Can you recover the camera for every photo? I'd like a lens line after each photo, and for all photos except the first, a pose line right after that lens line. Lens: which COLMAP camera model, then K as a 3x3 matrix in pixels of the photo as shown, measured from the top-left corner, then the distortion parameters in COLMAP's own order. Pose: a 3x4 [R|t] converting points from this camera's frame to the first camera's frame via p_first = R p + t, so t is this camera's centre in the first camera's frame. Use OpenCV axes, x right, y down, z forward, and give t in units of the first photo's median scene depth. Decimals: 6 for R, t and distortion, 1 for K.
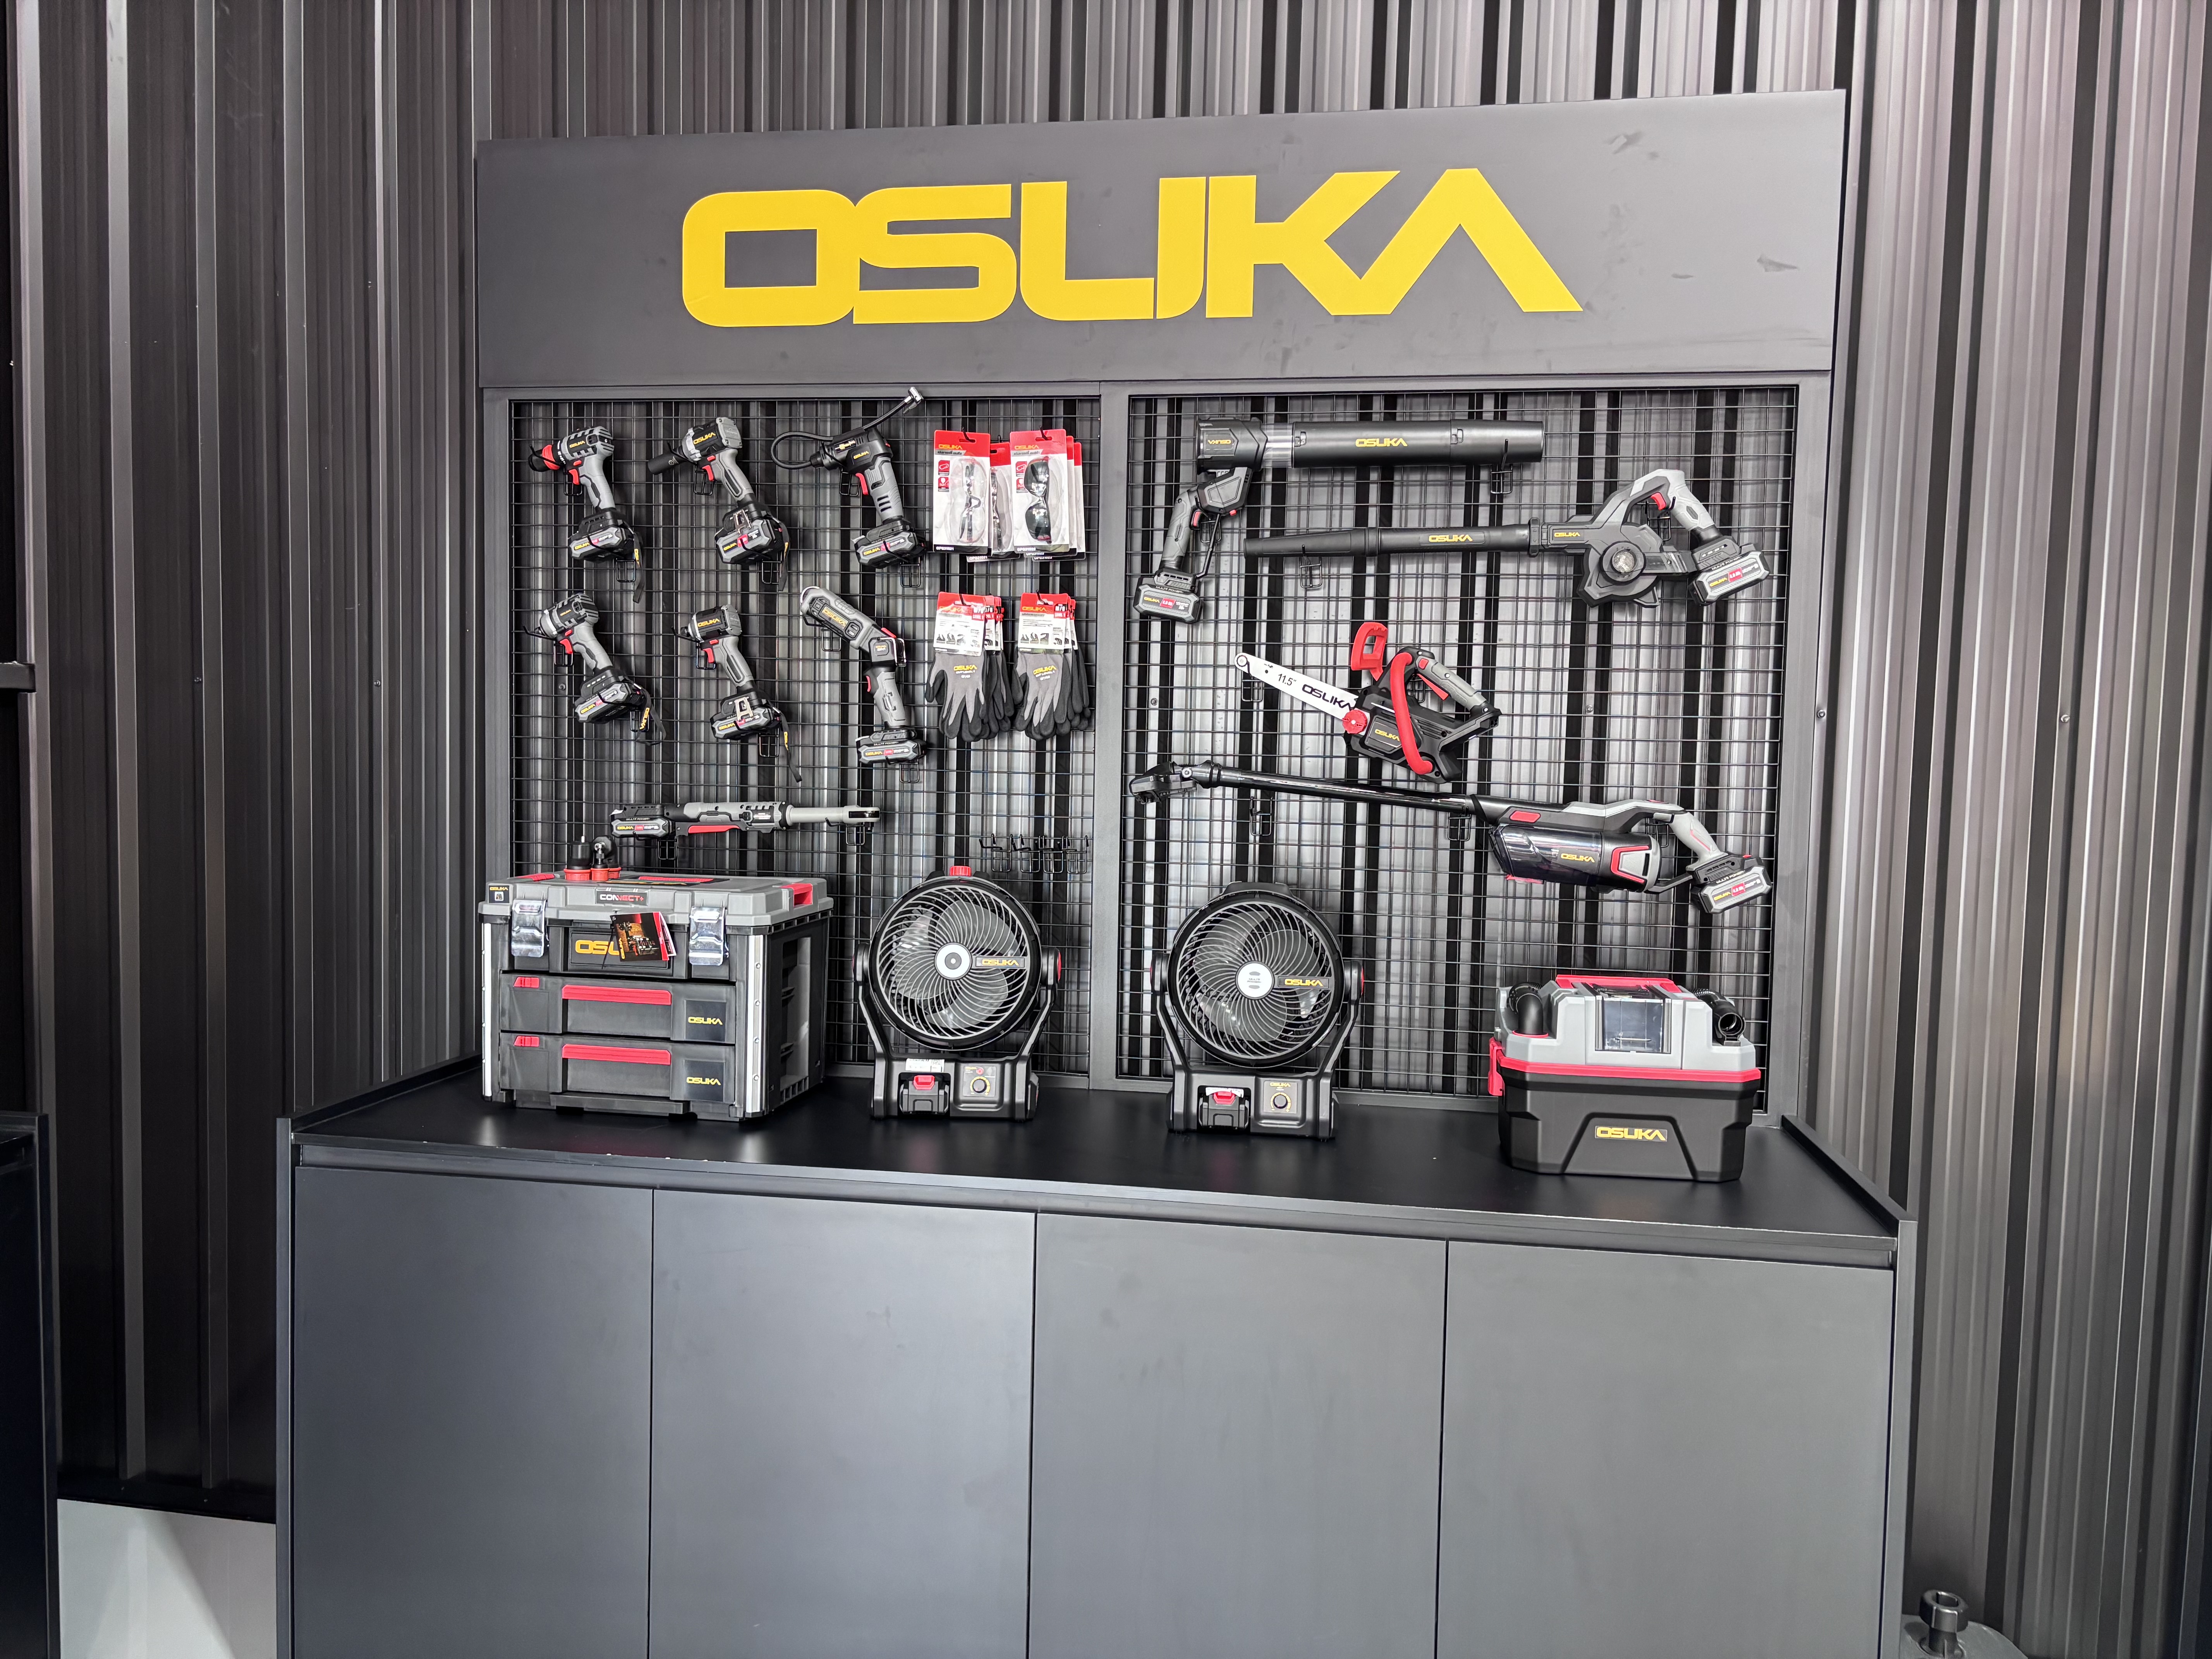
lens RADIAL K [[1666.3, 0, 1112.9], [0, 1666.3, 831.9], [0, 0, 1]] dist [0.086760, -0.102721]
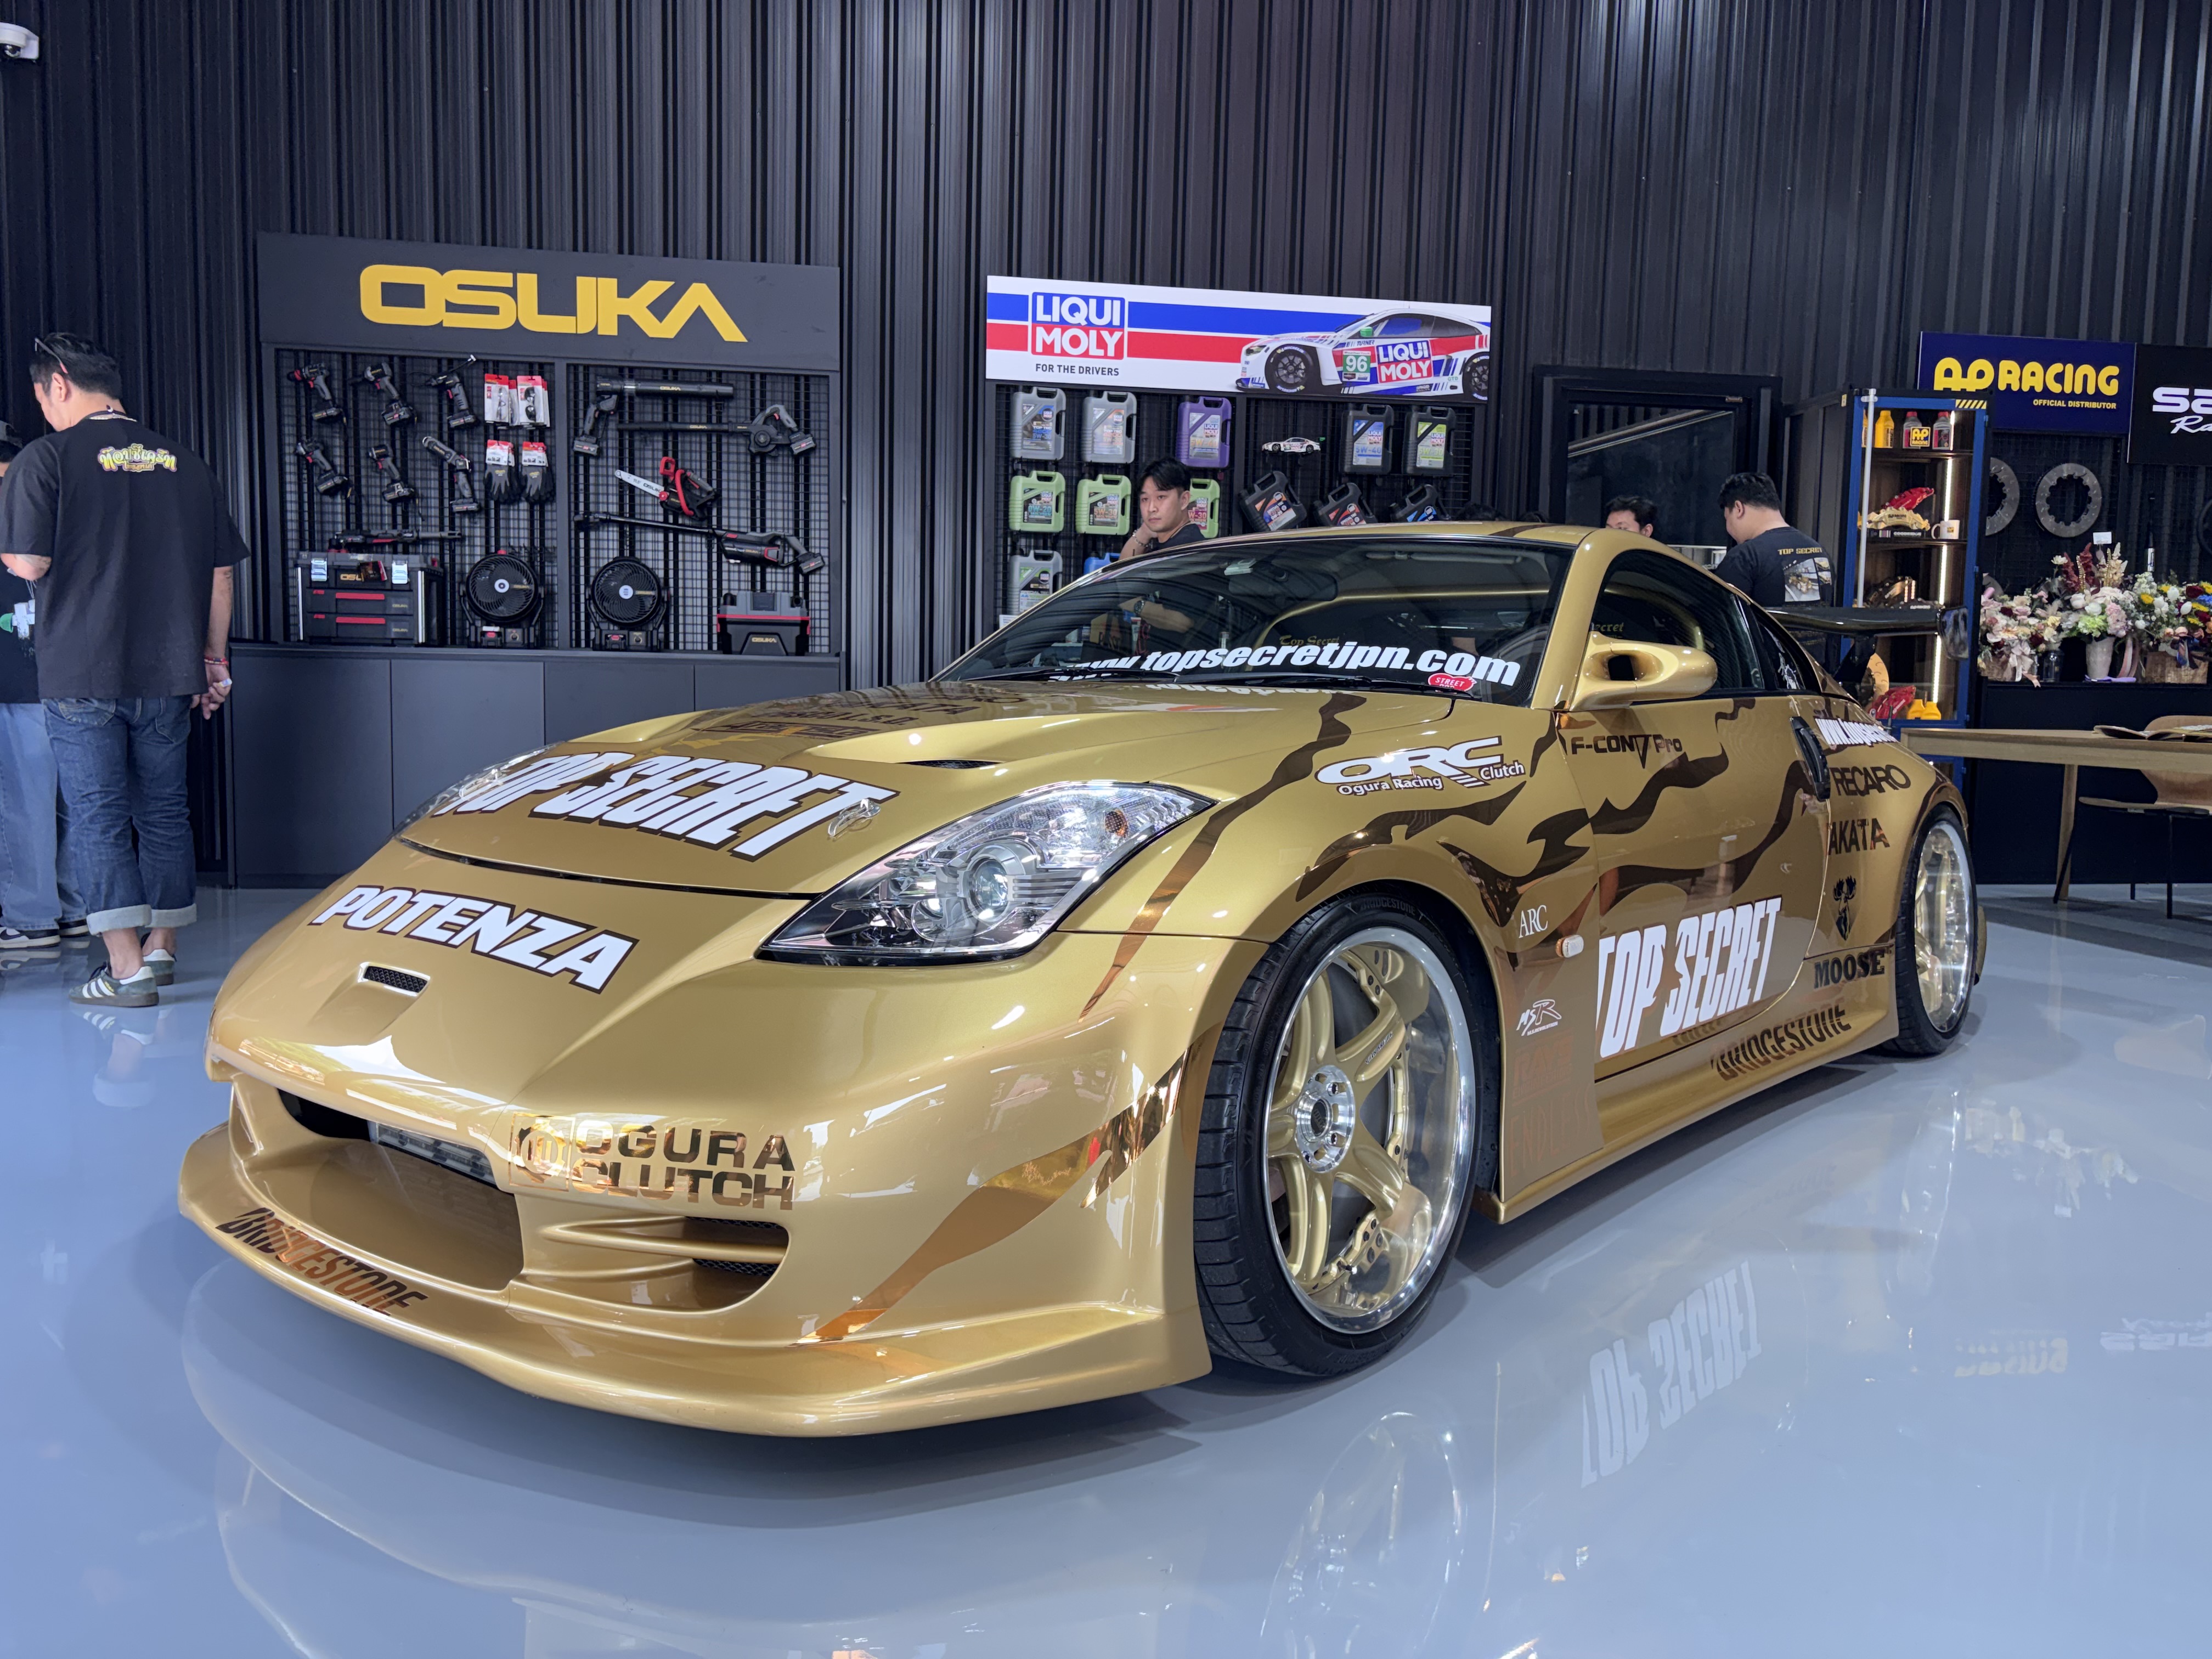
lens RADIAL K [[1664.2, 0, 1112.8], [0, 1664.2, 823.5], [0, 0, 1]] dist [0.007449, -0.033114]
pose [[0.942916, -0.033410, 0.331351, -0.066512], [0.023537, 0.999153, 0.033764, 0.350191], [-0.332198, -0.024037, 0.942903, -1.583145]]
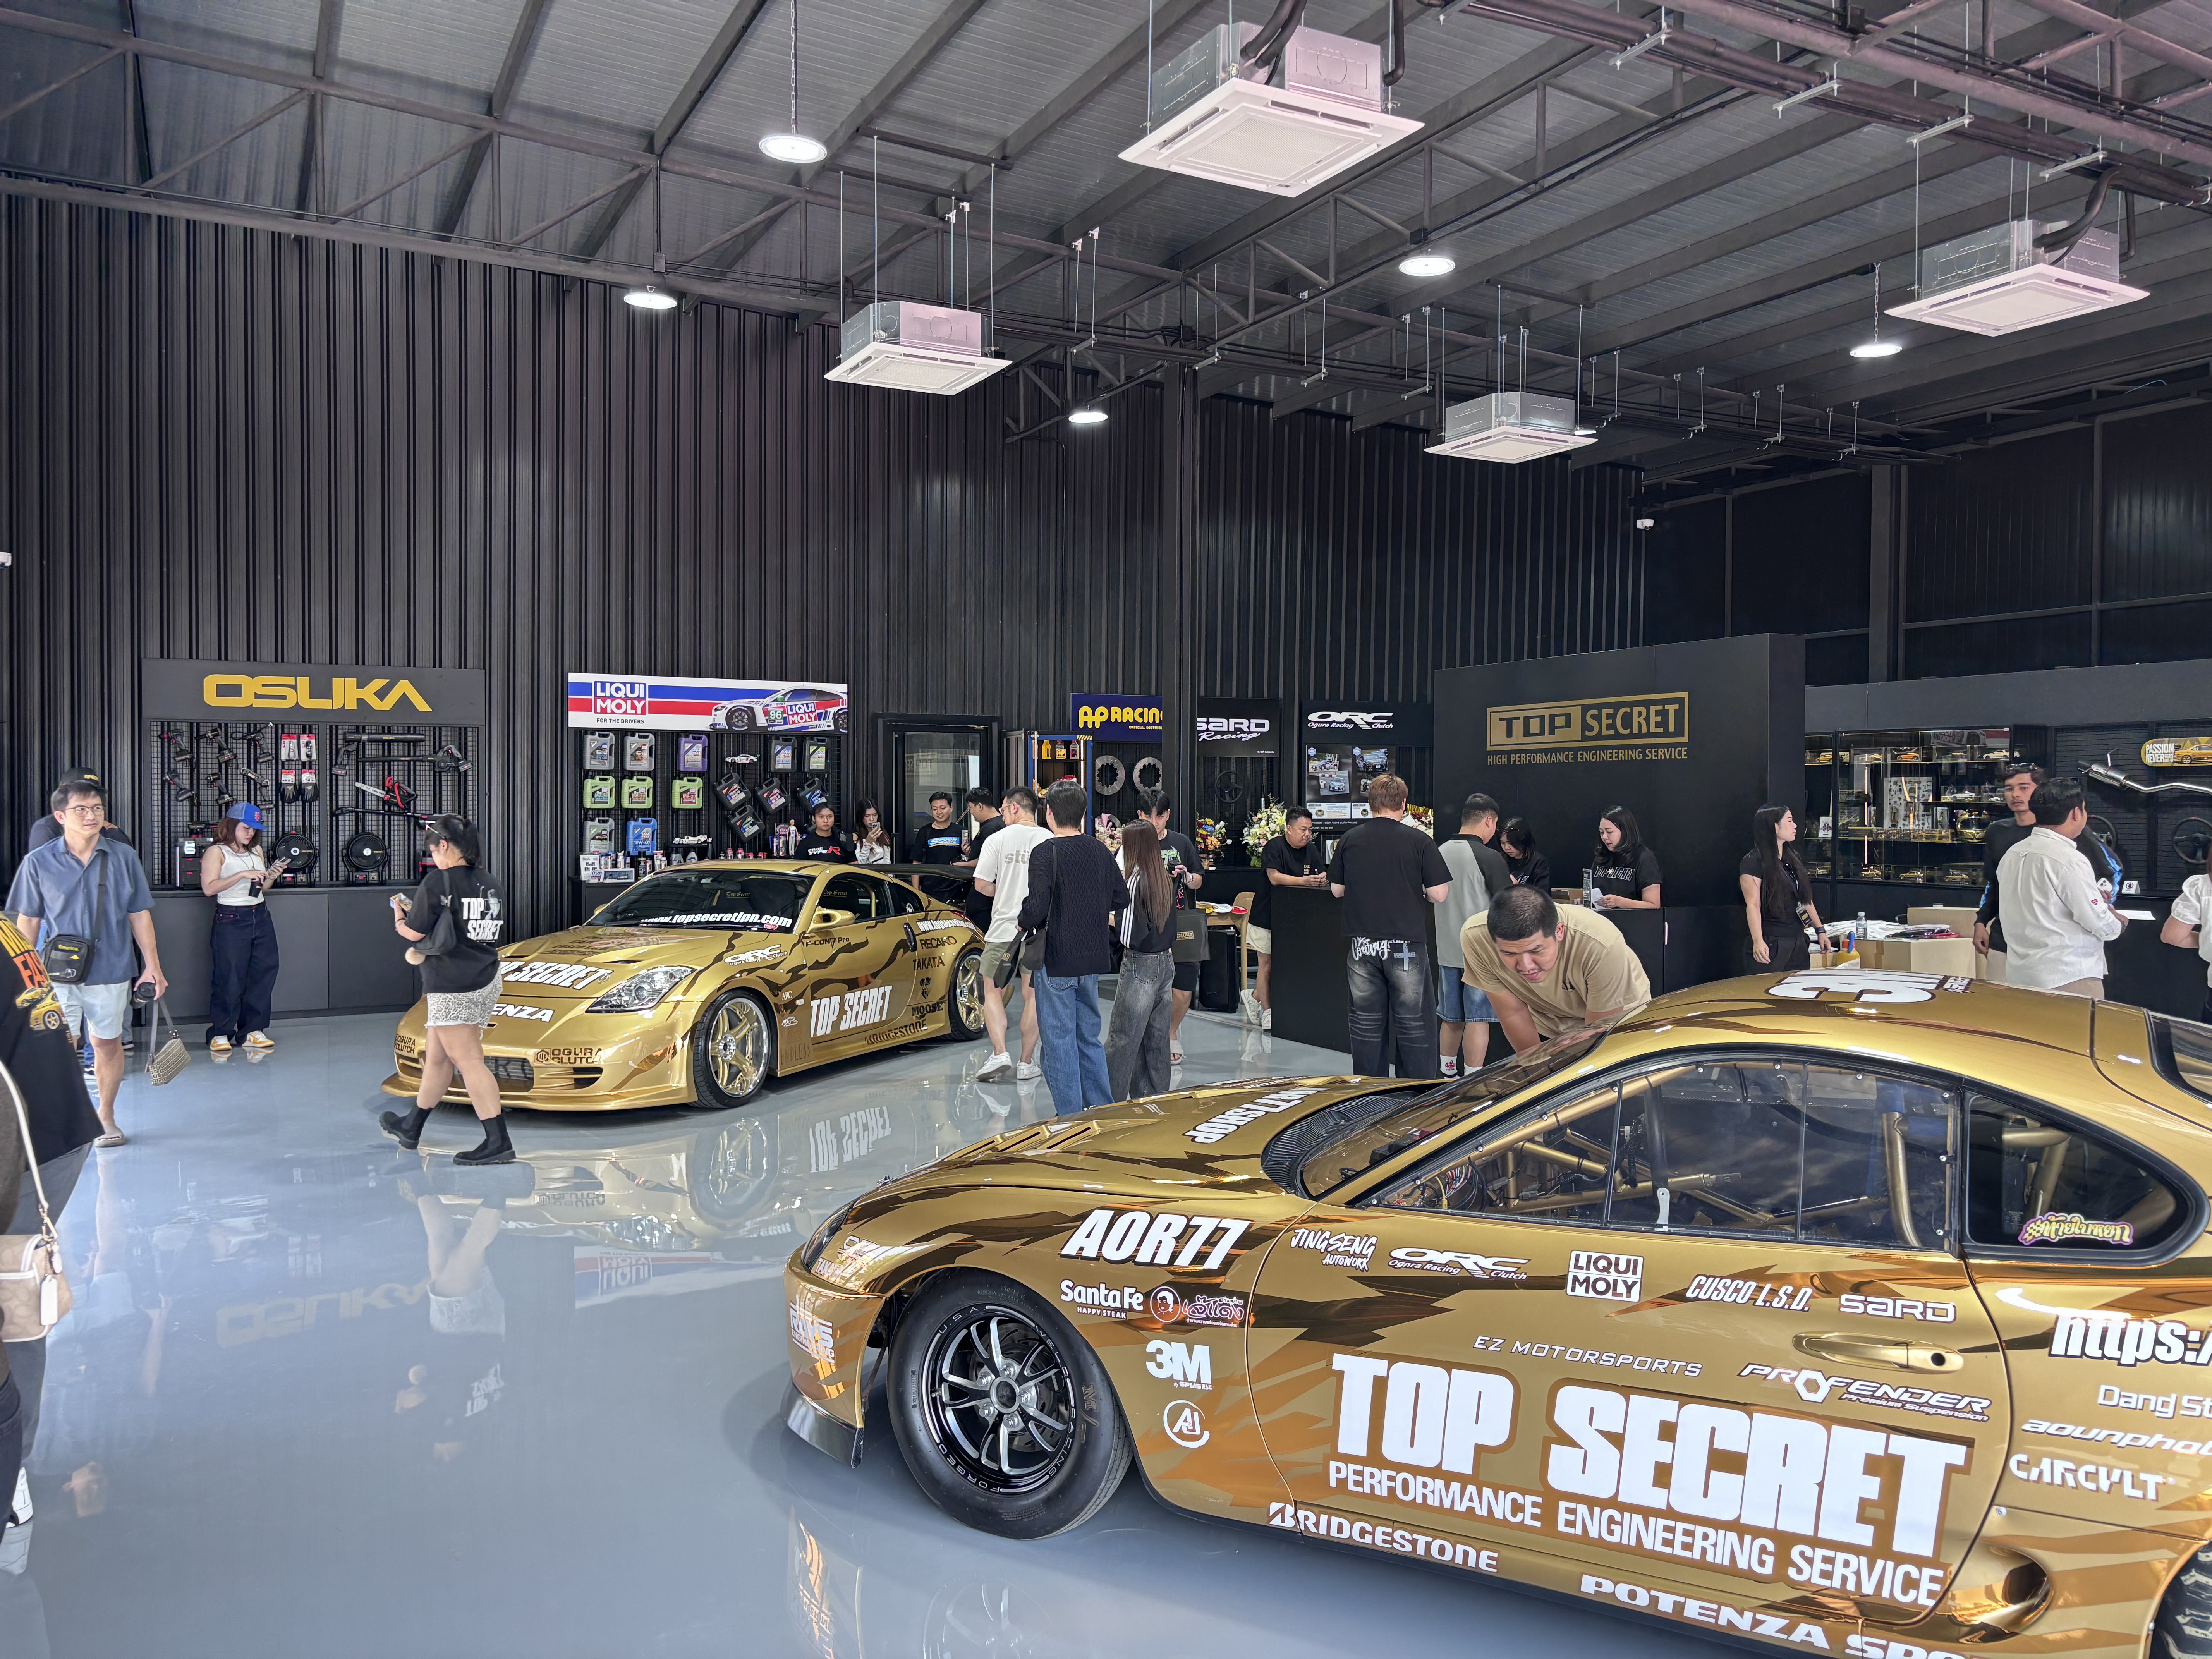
lens RADIAL K [[1666.3, 0, 1112.9], [0, 1666.3, 831.9], [0, 0, 1]] dist [0.086760, -0.102721]
pose [[0.804660, -0.032617, 0.592839, -0.976032], [0.052762, 0.998468, -0.016679, 0.206706], [-0.591387, 0.044701, 0.805148, -3.832155]]
